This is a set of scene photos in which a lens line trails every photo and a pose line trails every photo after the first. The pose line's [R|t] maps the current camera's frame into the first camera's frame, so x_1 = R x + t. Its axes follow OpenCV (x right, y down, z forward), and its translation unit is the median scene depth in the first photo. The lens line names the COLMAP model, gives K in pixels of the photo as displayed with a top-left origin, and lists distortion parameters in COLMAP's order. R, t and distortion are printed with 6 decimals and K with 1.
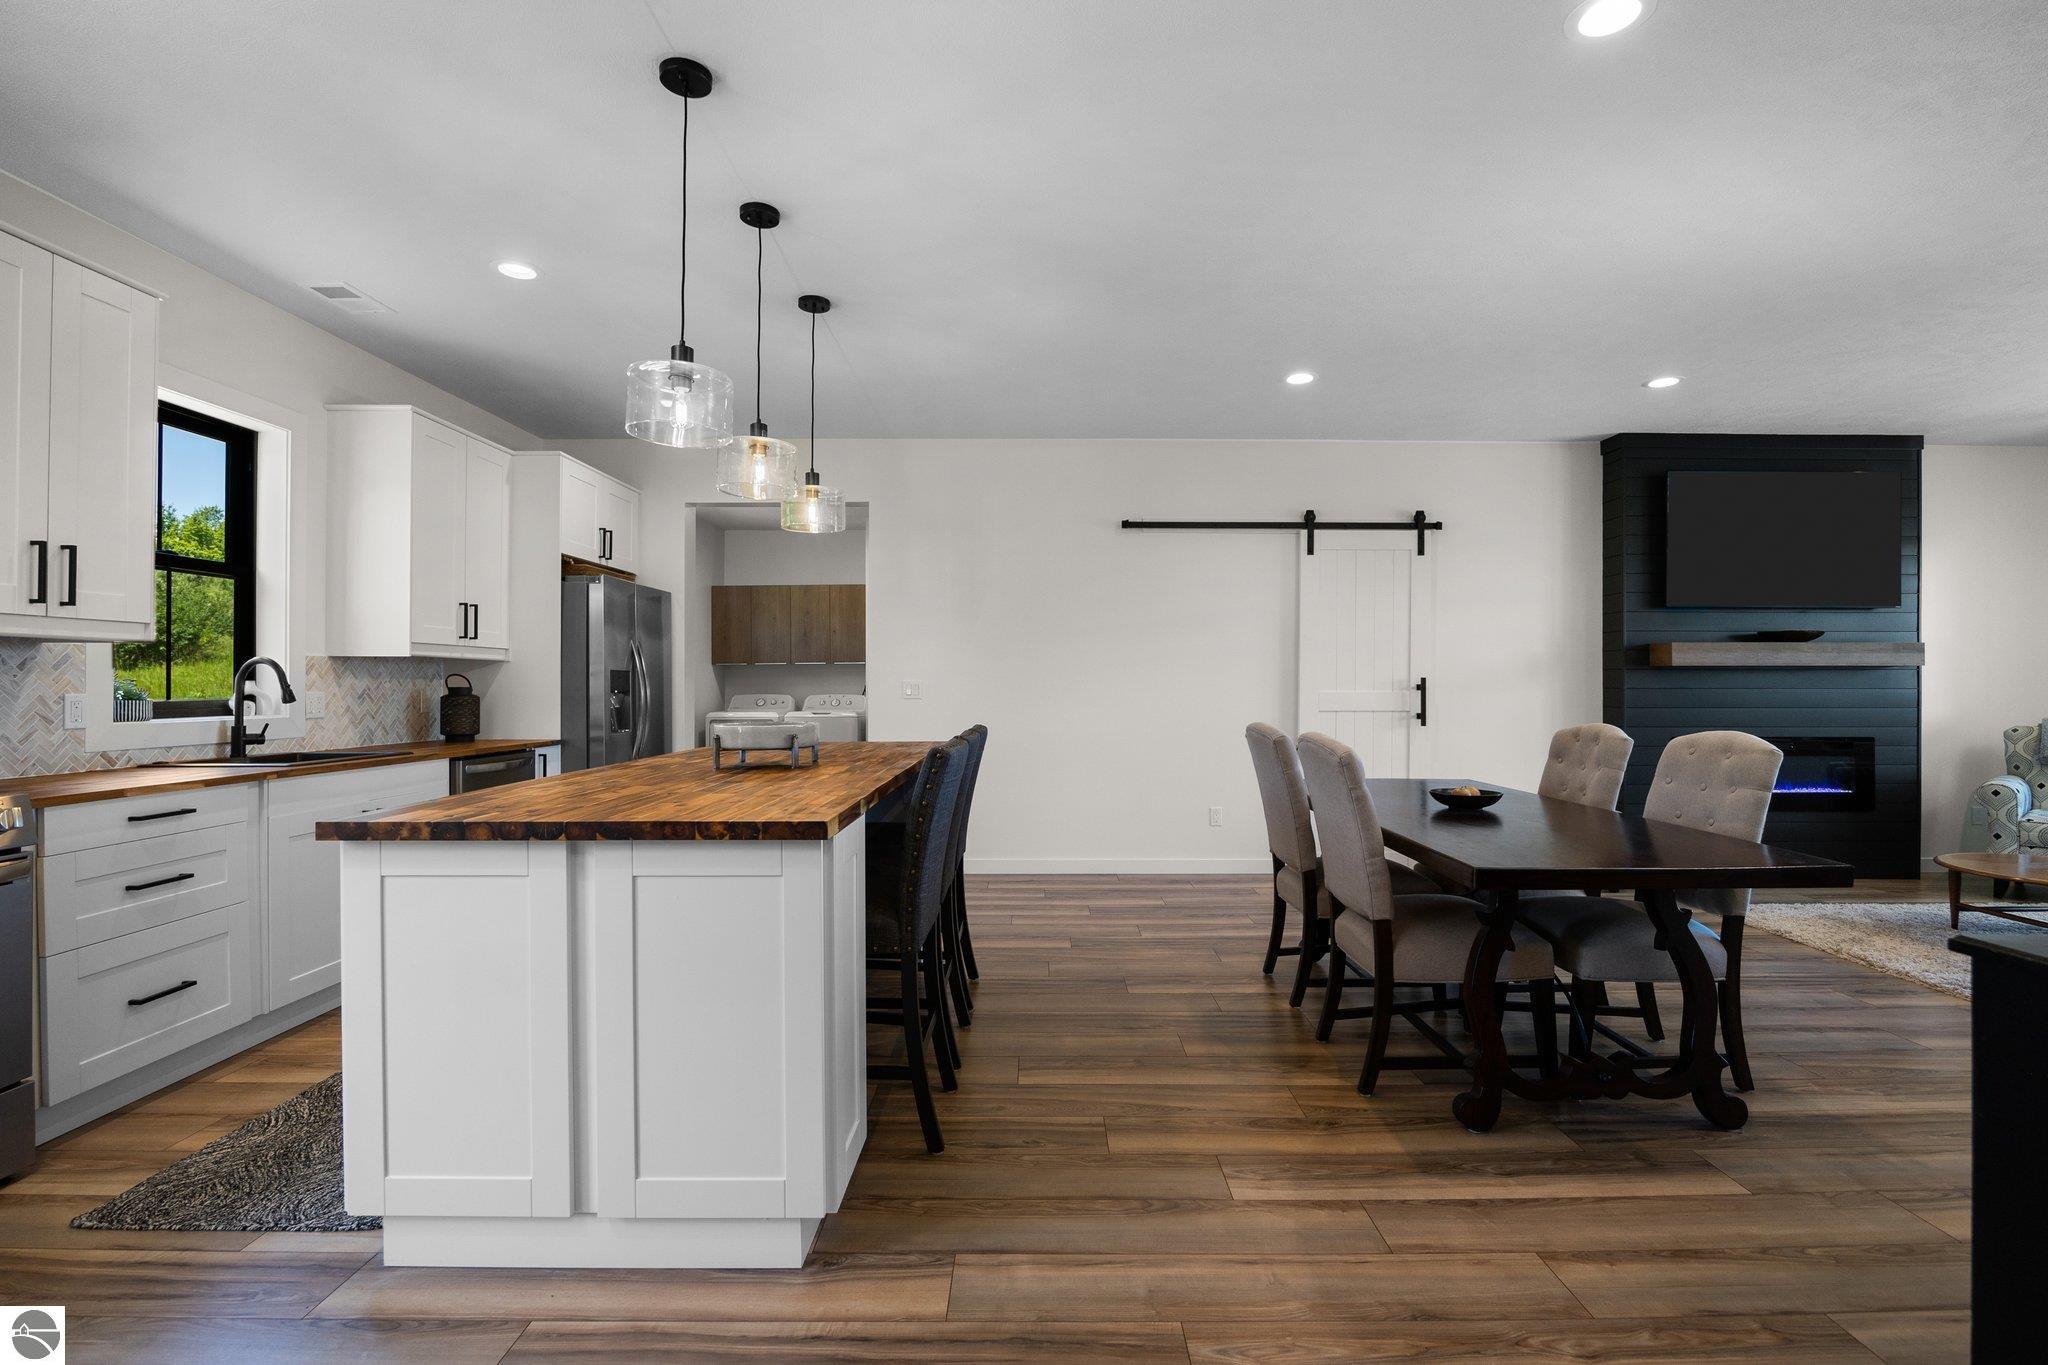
lens RADIAL K [[908.3, 0, 1024.0], [0, 908.3, 682.5], [0, 0, 1]] dist [-0.002191, -0.000901]
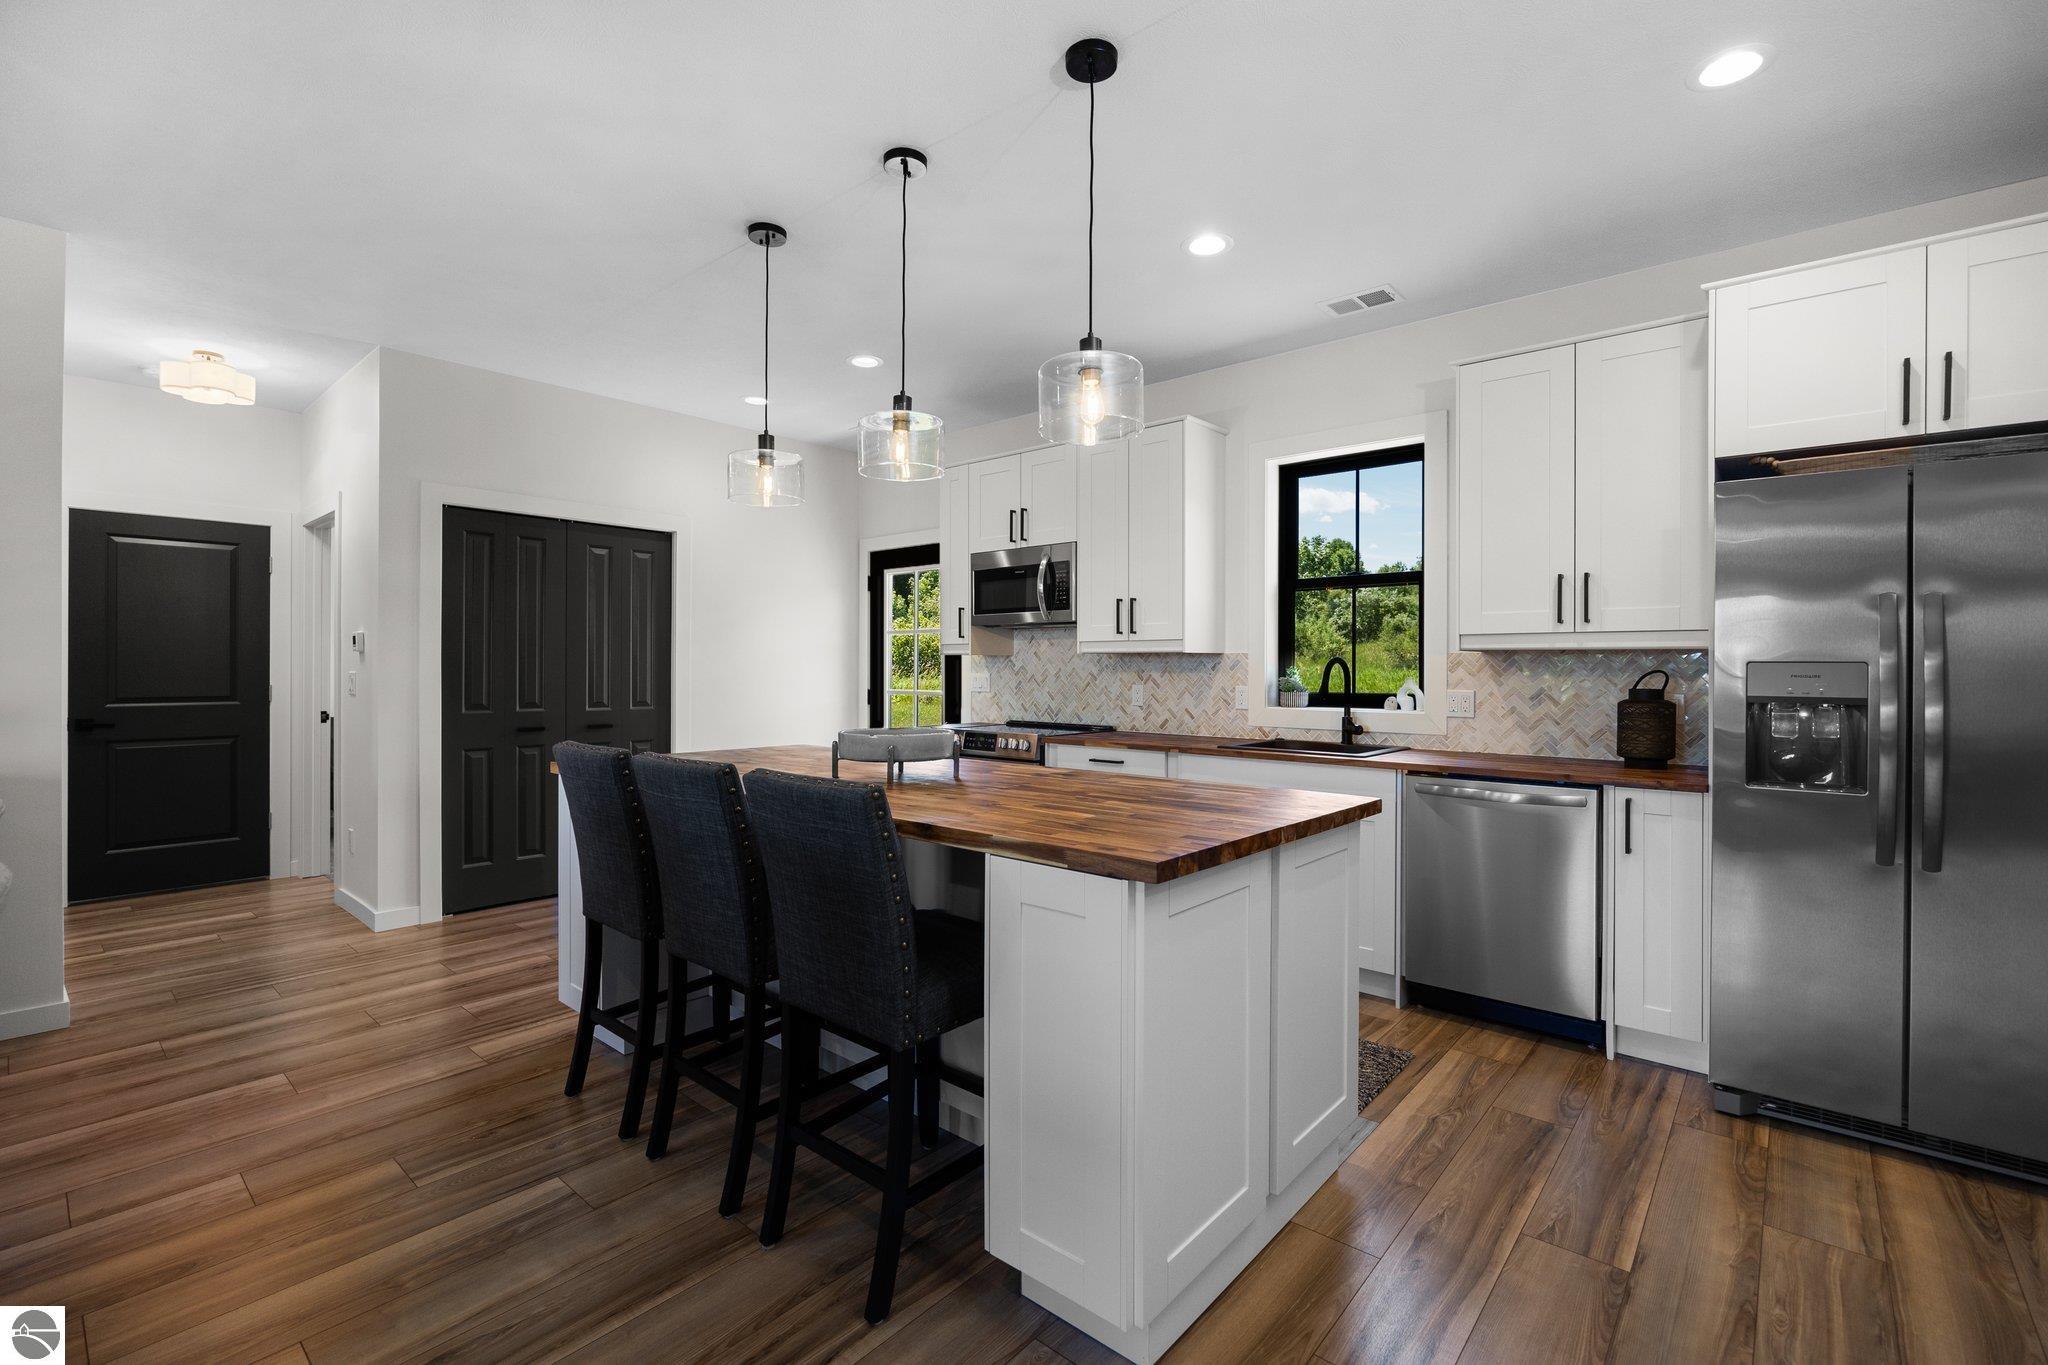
lens RADIAL K [[900.7, 0, 1055.9], [0, 900.7, 669.3], [0, 0, 1]] dist [-0.010116, -0.000154]
pose [[-0.627085, 0.002993, -0.778945, 0.218280], [0.001686, 0.999995, 0.002485, -0.013441], [0.778949, 0.000246, -0.627087, 1.185291]]
